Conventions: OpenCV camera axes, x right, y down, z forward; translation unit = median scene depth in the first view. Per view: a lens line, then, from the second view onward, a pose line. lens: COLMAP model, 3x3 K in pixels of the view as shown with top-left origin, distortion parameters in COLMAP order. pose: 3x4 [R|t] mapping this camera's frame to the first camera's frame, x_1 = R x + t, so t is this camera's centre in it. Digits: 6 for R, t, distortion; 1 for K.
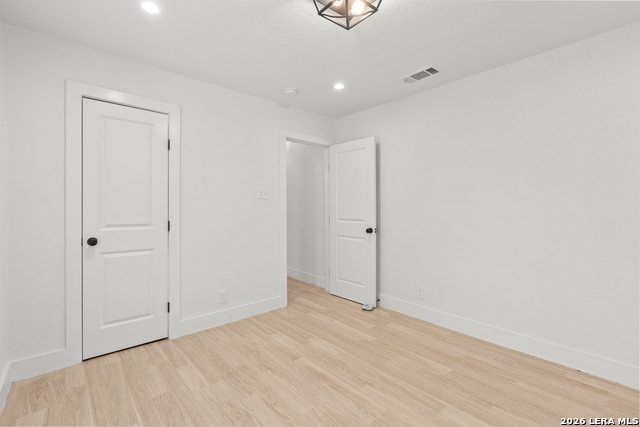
lens RADIAL K [[286.7, 0, 318.4], [0, 286.7, 209.2], [0, 0, 1]] dist [-0.000213, 0.000001]
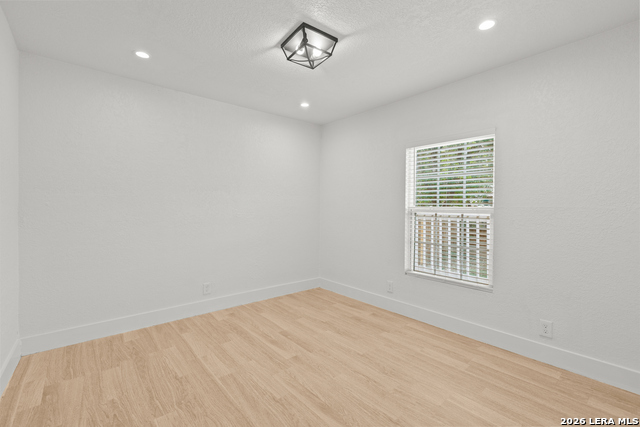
lens RADIAL K [[286.7, 0, 318.4], [0, 286.7, 209.2], [0, 0, 1]] dist [-0.000213, 0.000001]
pose [[-0.999677, -0.007441, 0.024291, 0.020415], [-0.007315, 0.999959, 0.005264, -0.006295], [-0.024329, 0.005084, -0.999691, 2.019755]]
